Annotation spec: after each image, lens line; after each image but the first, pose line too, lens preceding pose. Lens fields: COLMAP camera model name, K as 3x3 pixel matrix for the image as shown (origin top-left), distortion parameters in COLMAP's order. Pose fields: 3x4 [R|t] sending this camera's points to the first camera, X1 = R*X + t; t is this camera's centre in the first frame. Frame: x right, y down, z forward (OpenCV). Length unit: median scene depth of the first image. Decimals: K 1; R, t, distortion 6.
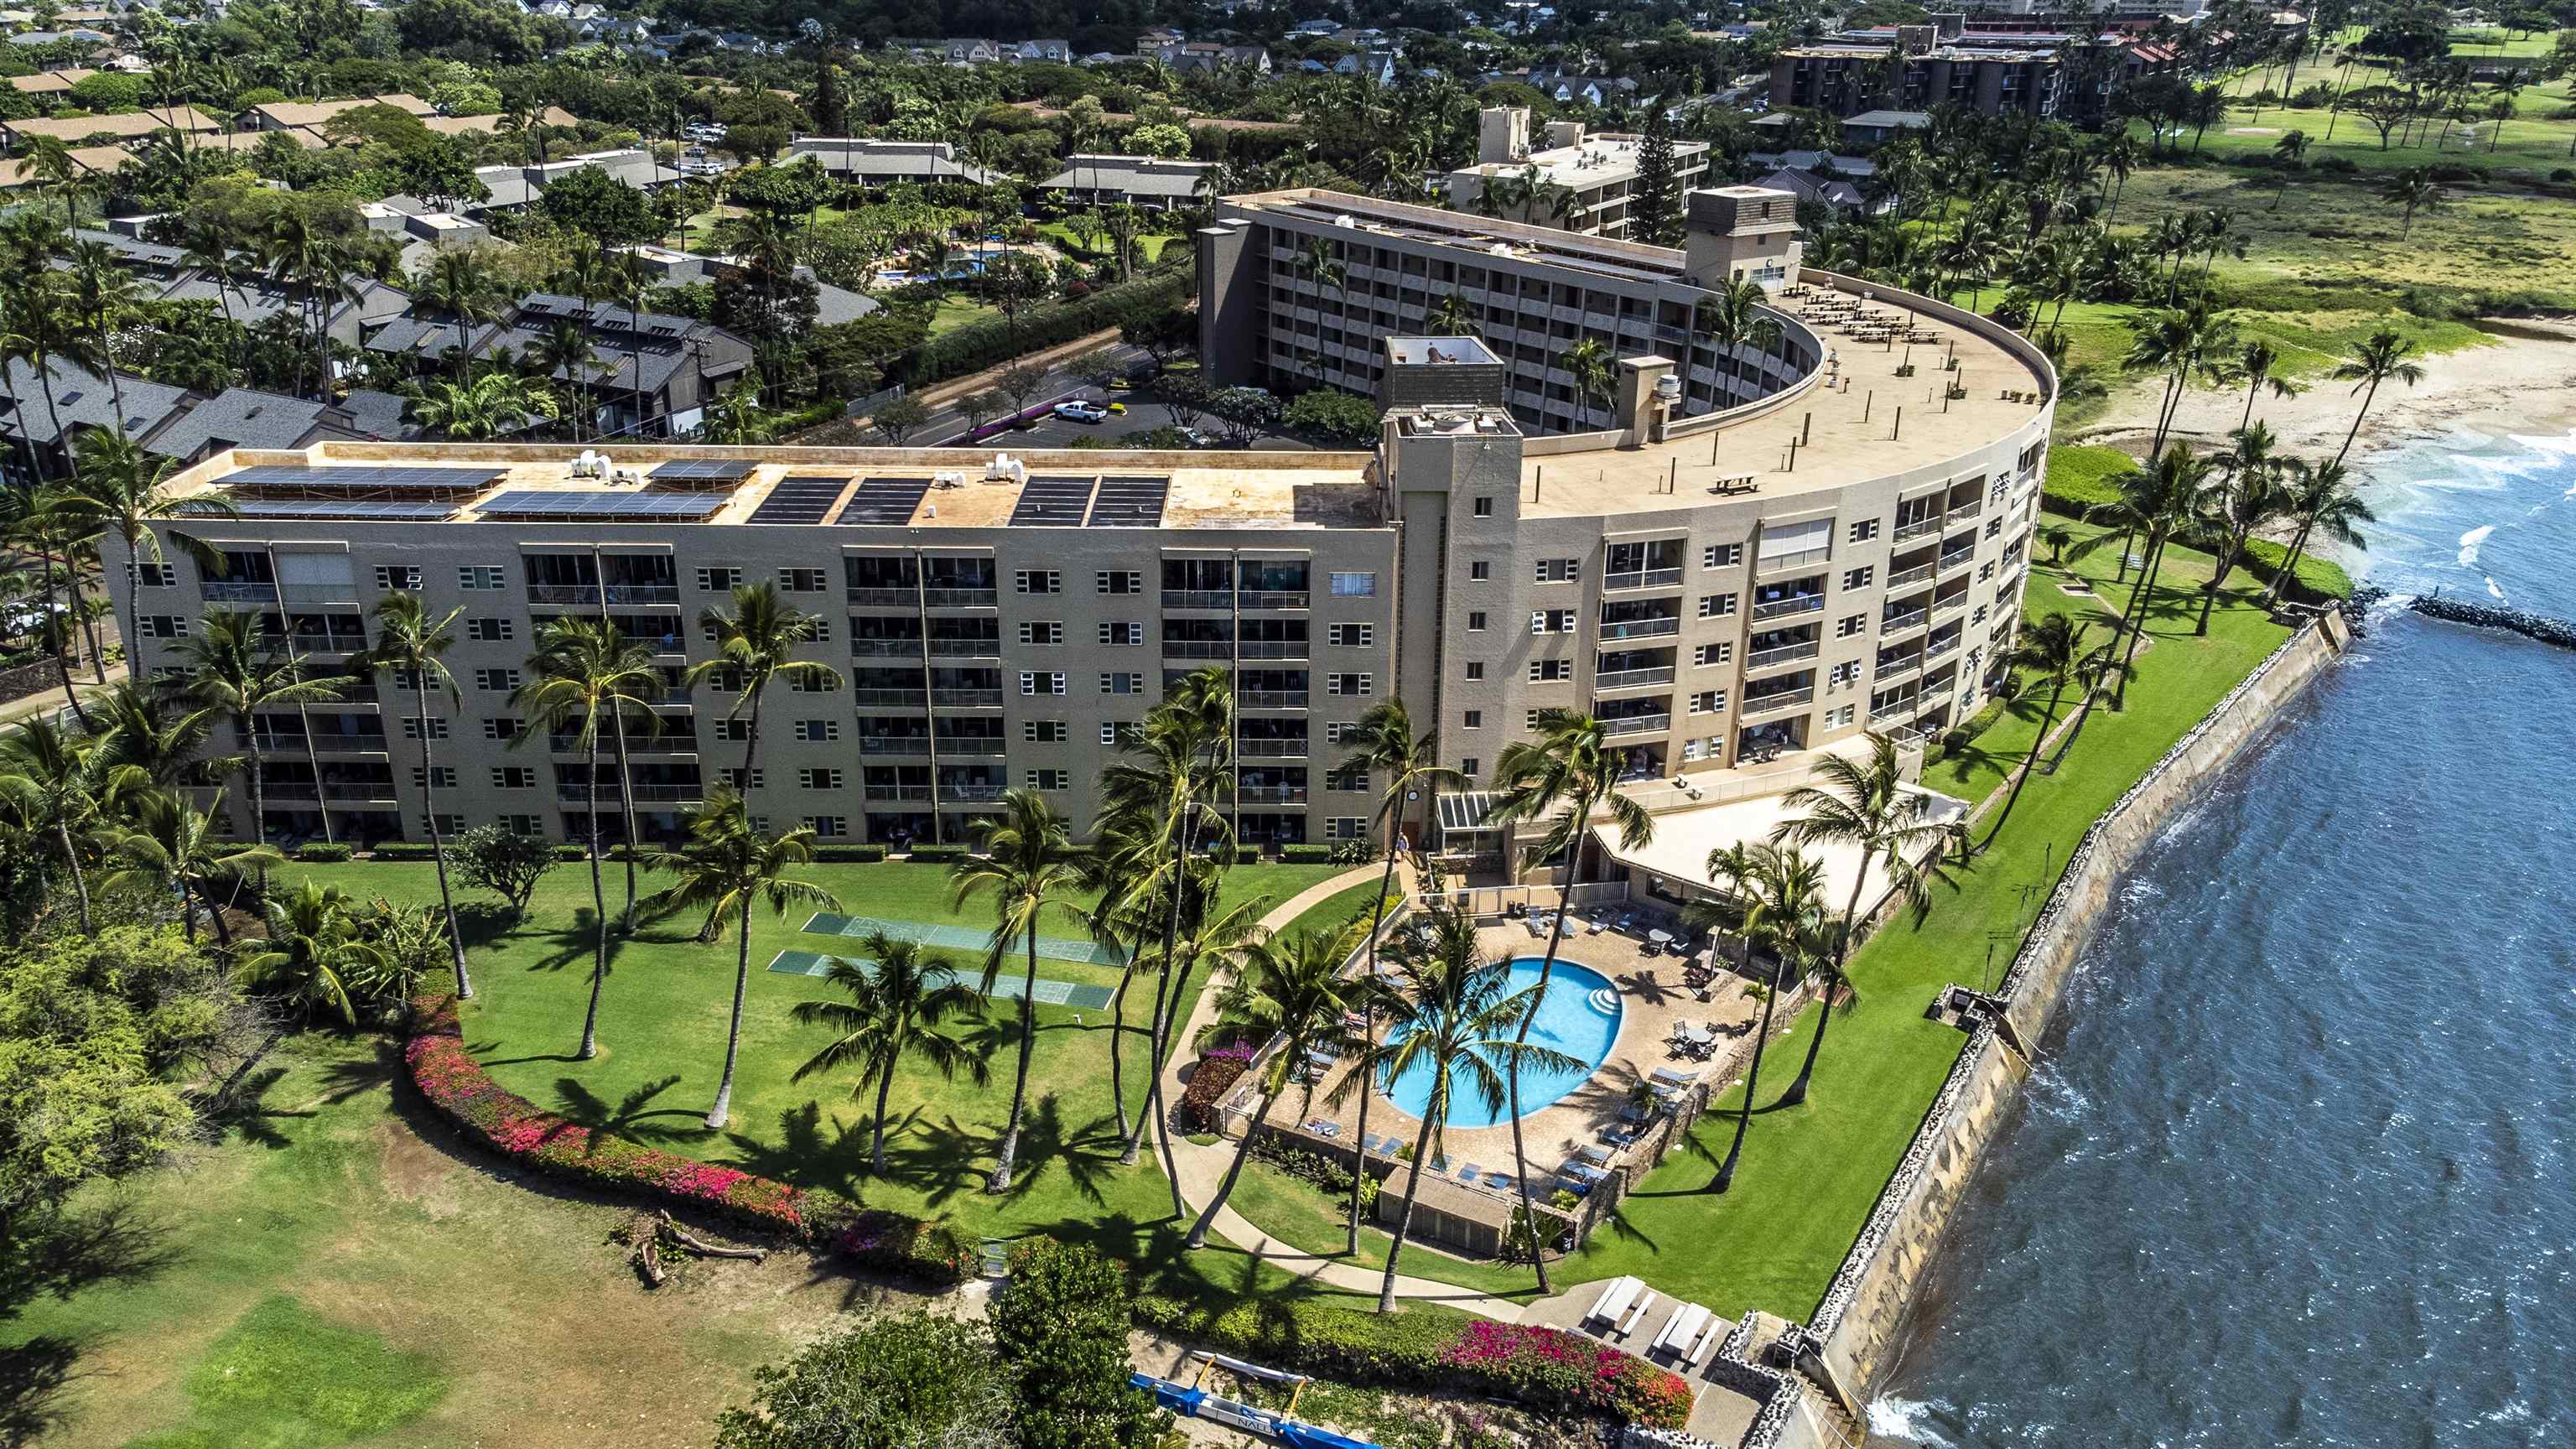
lens RADIAL K [[1833.1, 0, 1288.0], [0, 1833.1, 724.5], [0, 0, 1]] dist [0.030065, -0.001840]
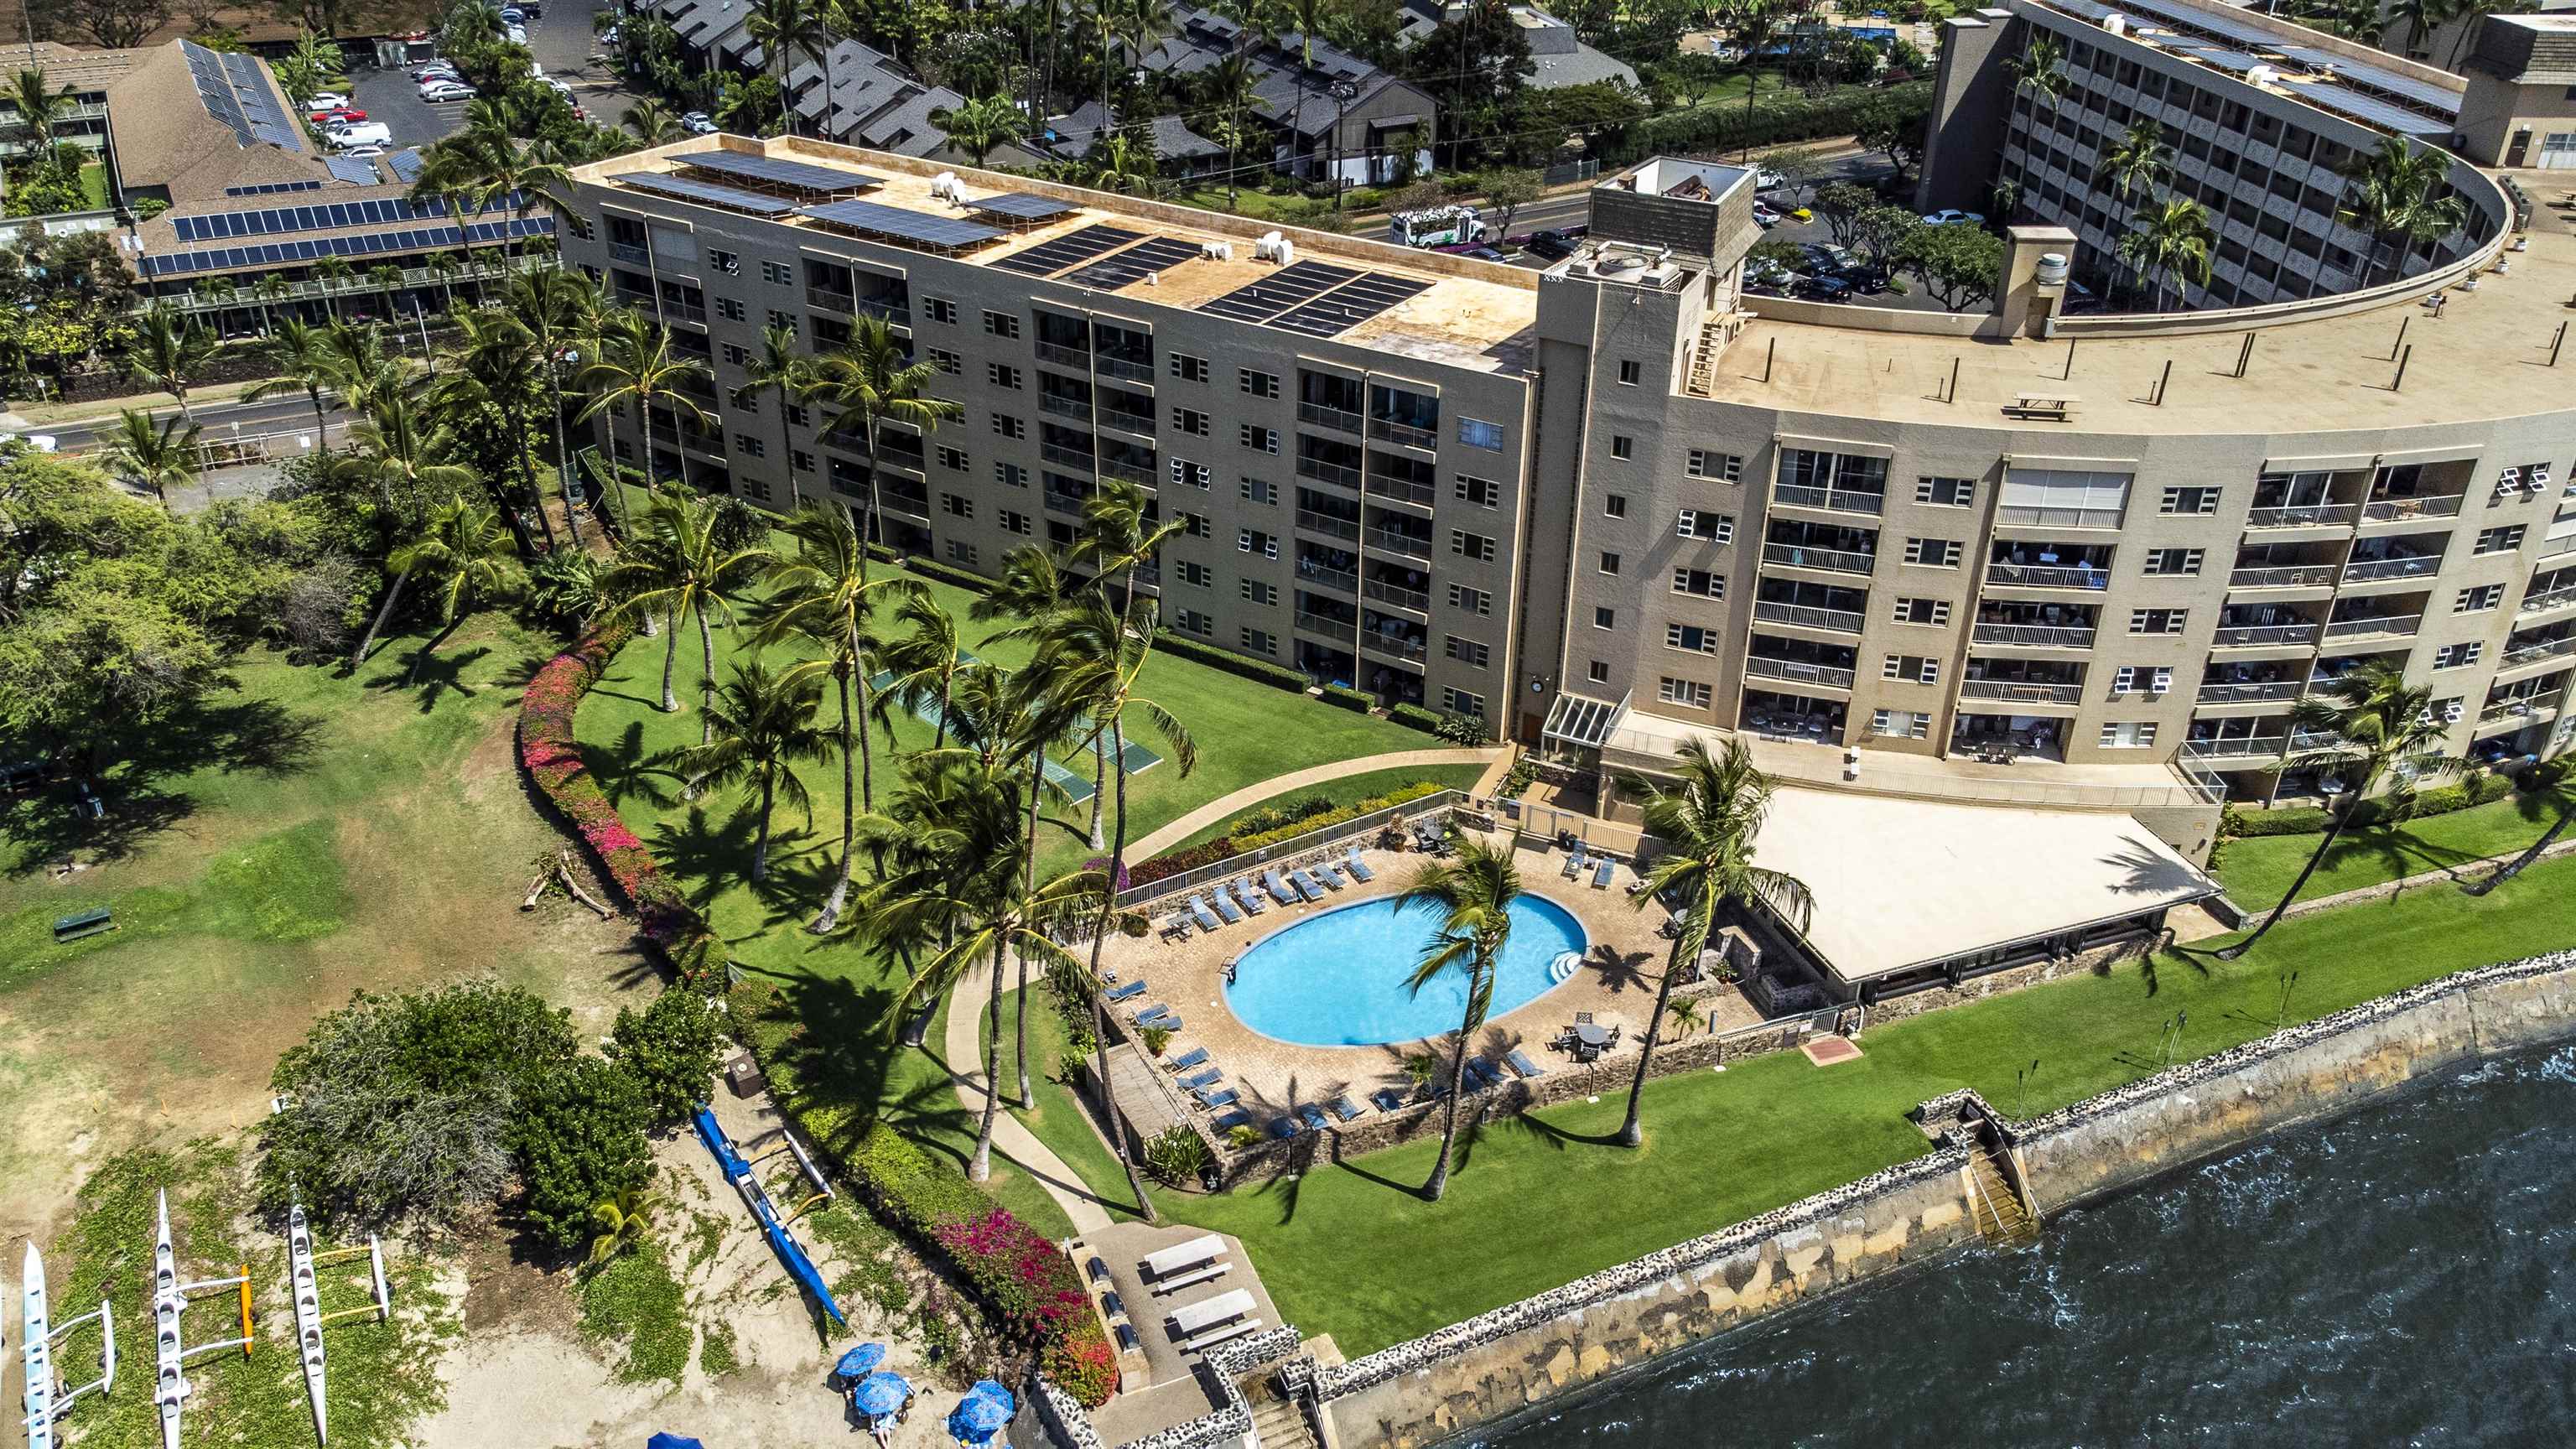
lens RADIAL K [[1848.7, 0, 1288.0], [0, 1848.7, 724.5], [0, 0, 1]] dist [0.003697, -0.001813]
pose [[0.844687, 0.266300, -0.464315, 0.391275], [-0.210511, 0.962829, 0.169252, -0.070222], [0.492128, -0.045222, 0.869348, 0.168471]]
